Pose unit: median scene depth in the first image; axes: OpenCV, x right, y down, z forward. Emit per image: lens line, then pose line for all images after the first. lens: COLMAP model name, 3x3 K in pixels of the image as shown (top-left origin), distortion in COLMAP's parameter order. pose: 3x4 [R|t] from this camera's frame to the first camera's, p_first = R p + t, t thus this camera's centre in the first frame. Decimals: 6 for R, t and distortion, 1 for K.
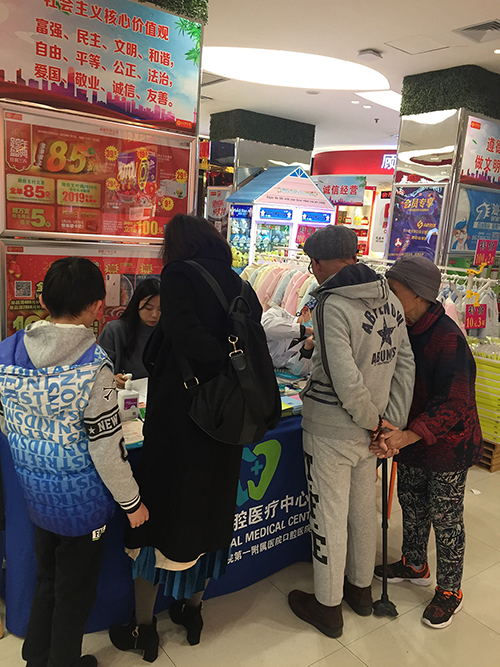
lens RADIAL K [[598.1, 0, 250.0], [0, 598.1, 333.5], [0, 0, 1]] dist [0.052301, -0.008658]
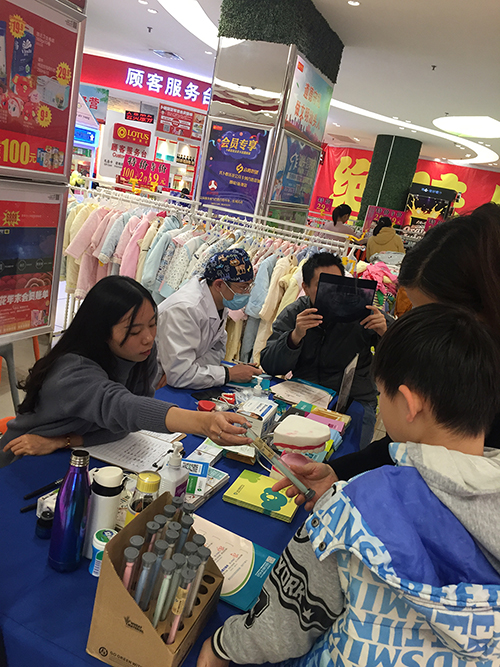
lens RADIAL K [[598.1, 0, 250.0], [0, 598.1, 333.5], [0, 0, 1]] dist [0.052301, -0.008658]
pose [[0.830743, -0.049161, 0.554481, -0.225005], [-0.026259, 0.991523, 0.127251, -0.051027], [-0.556036, -0.120273, 0.822410, 0.220157]]
